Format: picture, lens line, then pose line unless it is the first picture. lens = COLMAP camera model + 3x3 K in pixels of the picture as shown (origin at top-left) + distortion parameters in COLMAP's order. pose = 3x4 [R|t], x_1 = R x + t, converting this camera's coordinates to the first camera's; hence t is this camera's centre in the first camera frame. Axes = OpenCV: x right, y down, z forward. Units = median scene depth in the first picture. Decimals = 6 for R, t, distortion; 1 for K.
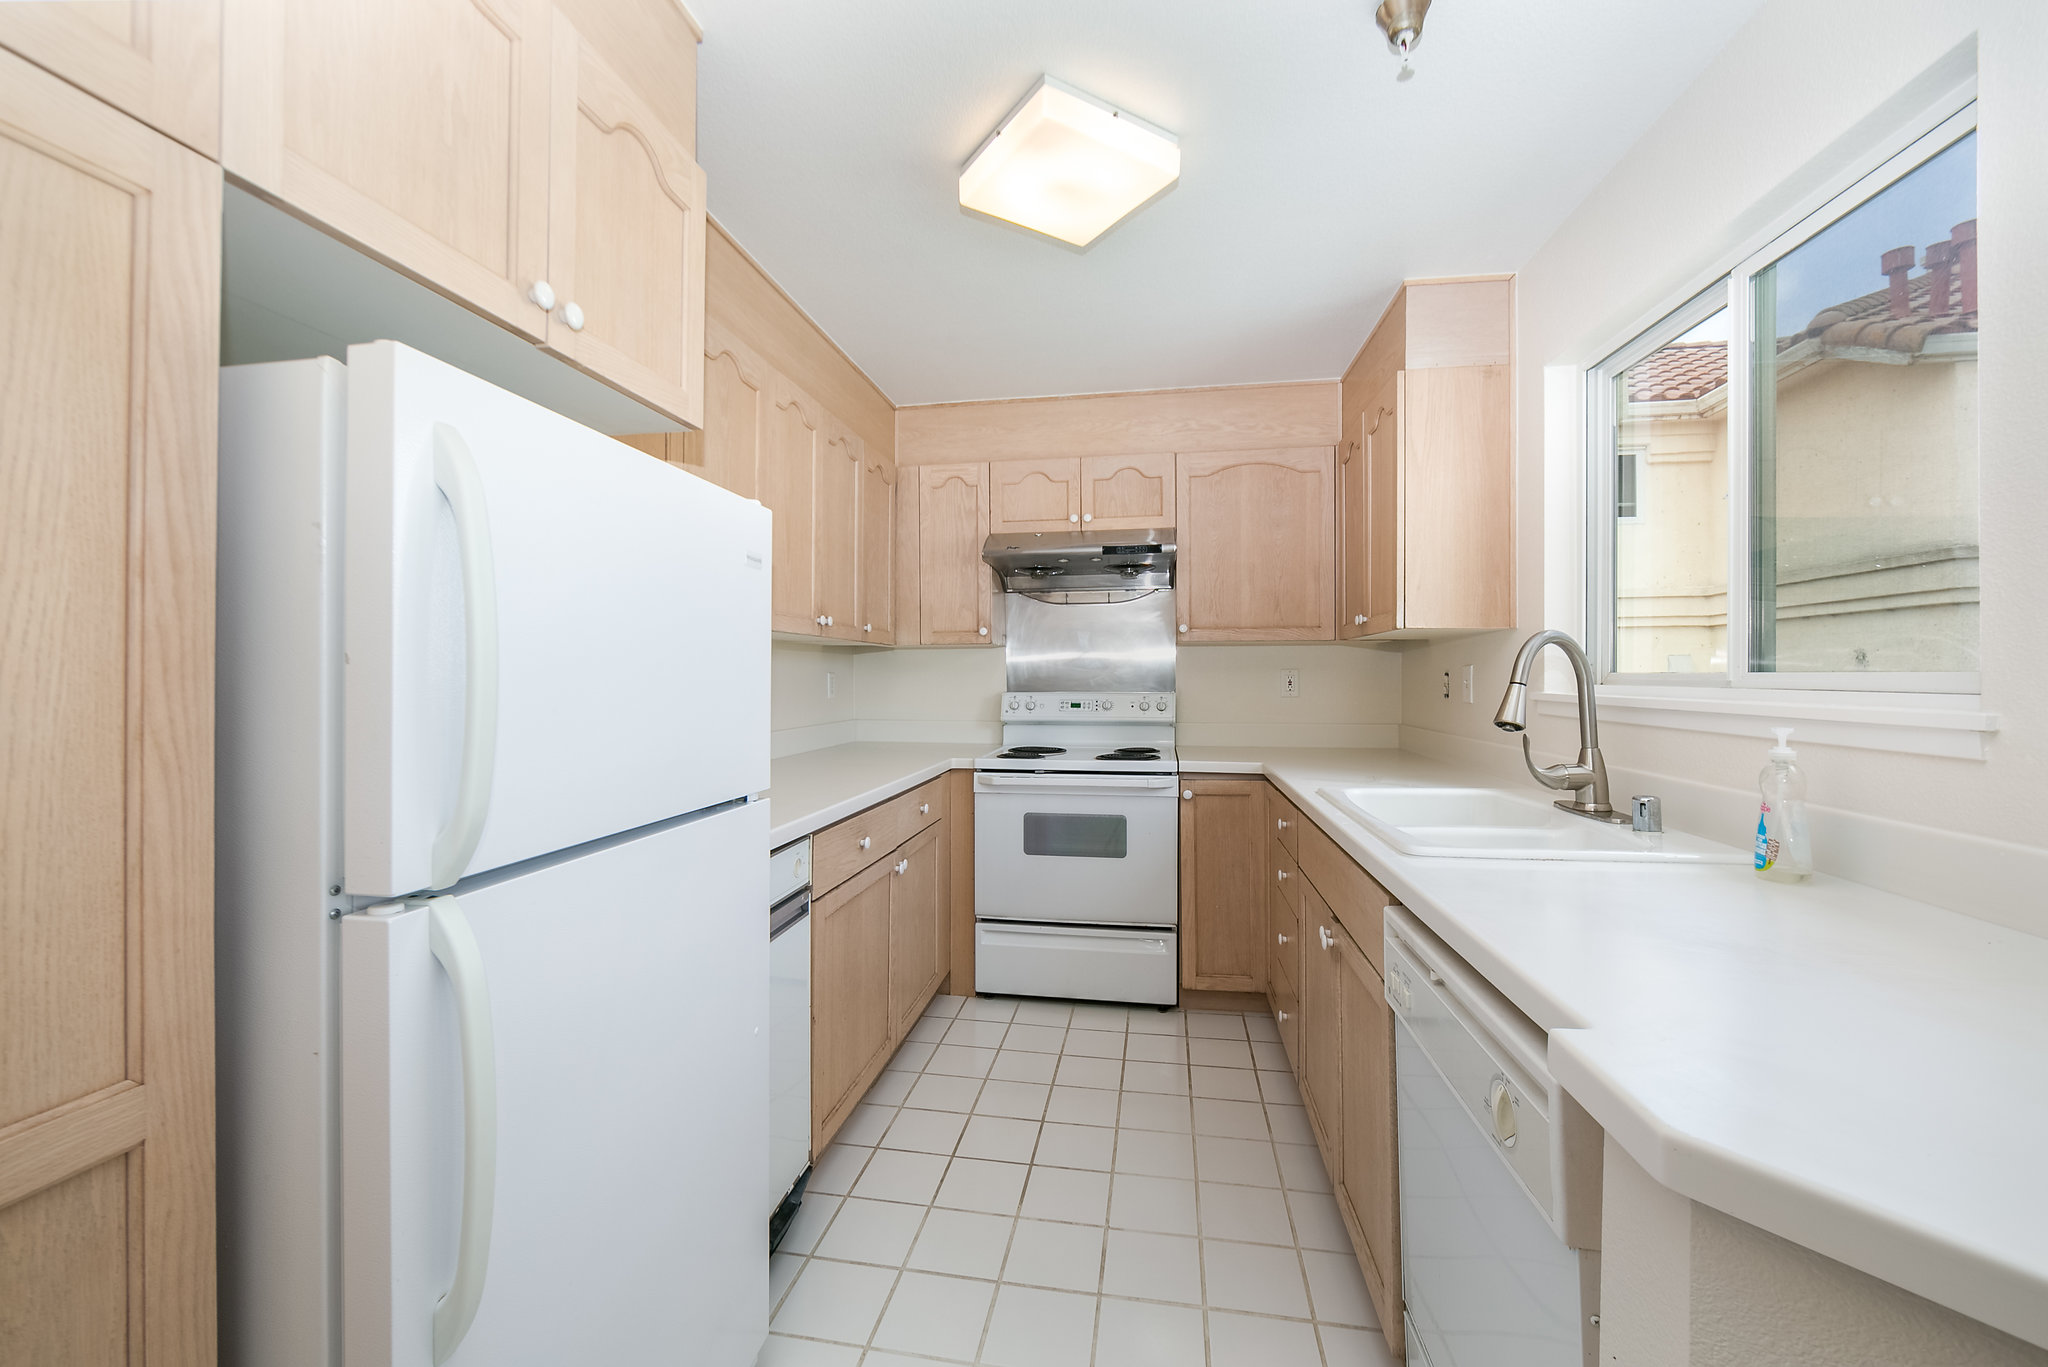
lens RADIAL K [[828.8, 0, 1017.1], [0, 828.8, 673.4], [0, 0, 1]] dist [-0.011860, 0.003206]
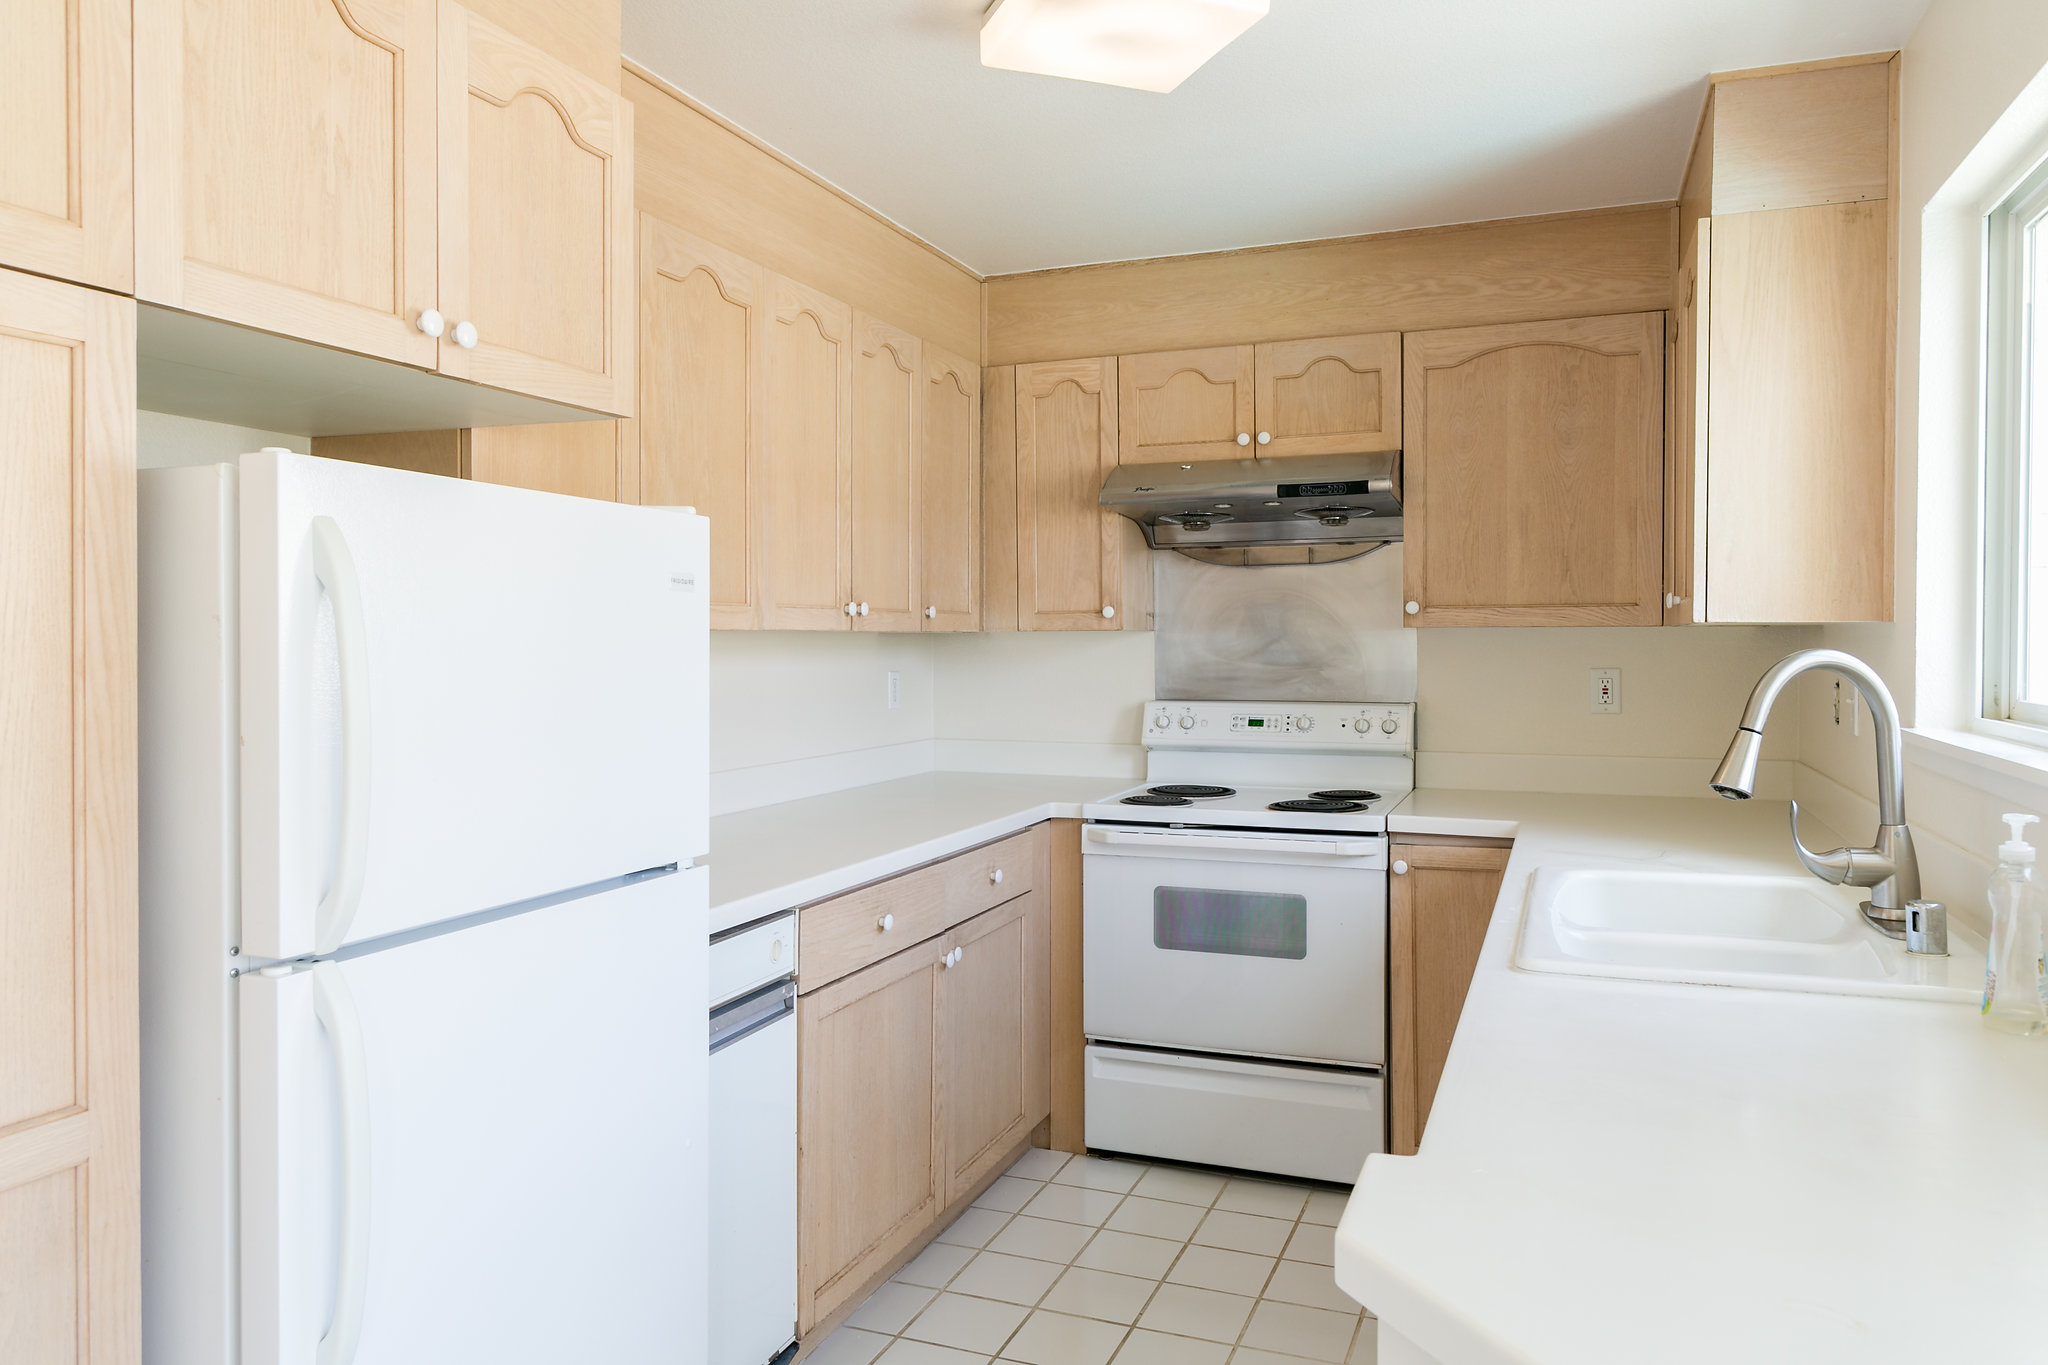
lens RADIAL K [[1416.4, 0, 1022.8], [0, 1416.4, 656.4], [0, 0, 1]] dist [0.012821, 0.000366]
pose [[0.980089, 0.000767, -0.198560, 0.138853], [0.002126, 0.999895, 0.014355, -0.037022], [0.198550, -0.014491, 0.979984, -0.154798]]
